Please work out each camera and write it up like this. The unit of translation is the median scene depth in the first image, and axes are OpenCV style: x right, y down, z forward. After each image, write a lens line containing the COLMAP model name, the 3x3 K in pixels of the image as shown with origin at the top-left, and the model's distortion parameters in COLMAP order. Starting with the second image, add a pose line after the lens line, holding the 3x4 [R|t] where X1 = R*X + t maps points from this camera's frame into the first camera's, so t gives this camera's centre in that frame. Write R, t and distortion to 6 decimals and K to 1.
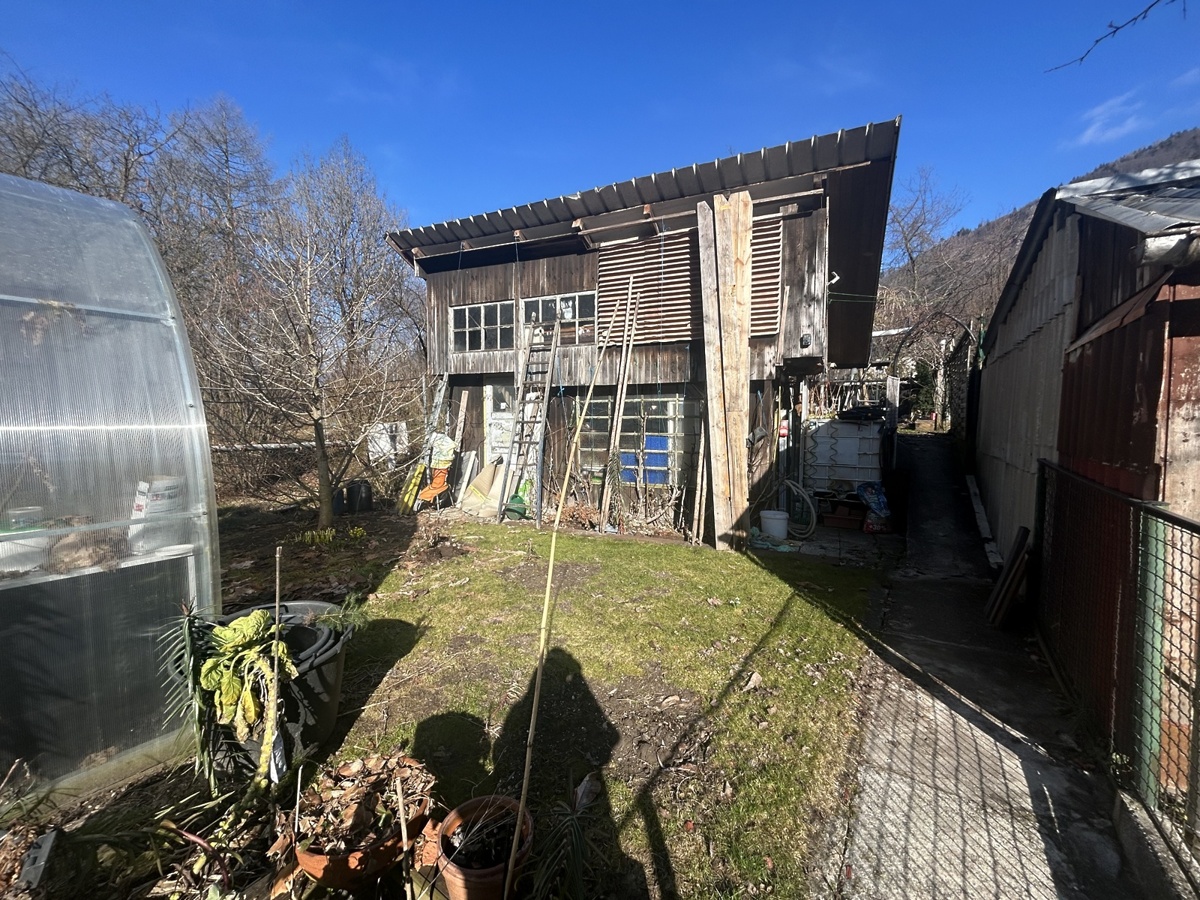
lens RADIAL K [[481.4, 0, 599.4], [0, 481.4, 446.4], [0, 0, 1]] dist [-0.002144, -0.000170]
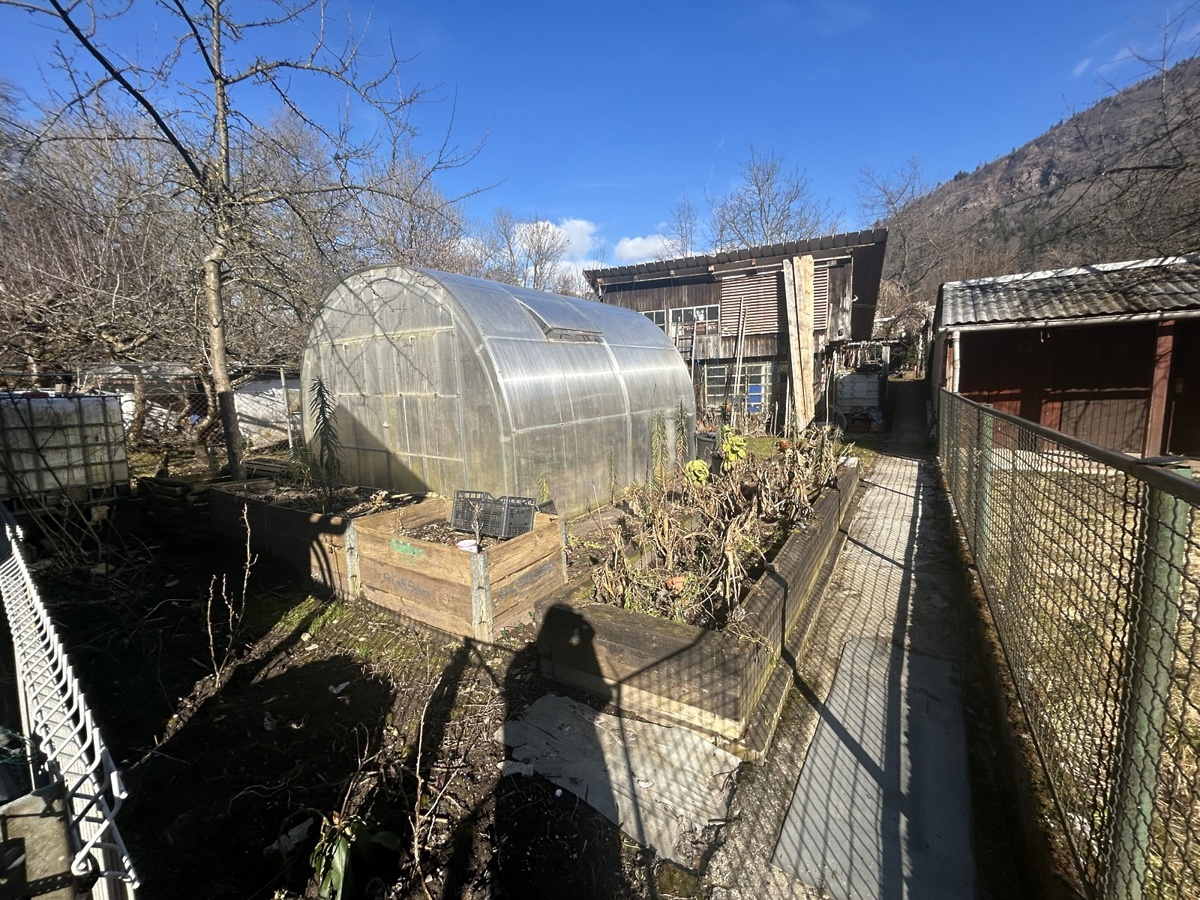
lens RADIAL K [[481.4, 0, 601.8], [0, 481.4, 447.4], [0, 0, 1]] dist [-0.002144, -0.000170]
pose [[0.999106, -0.041113, 0.009884, -0.504496], [0.040265, 0.996407, 0.074512, 0.054390], [-0.012912, -0.074048, 0.997171, -0.843955]]
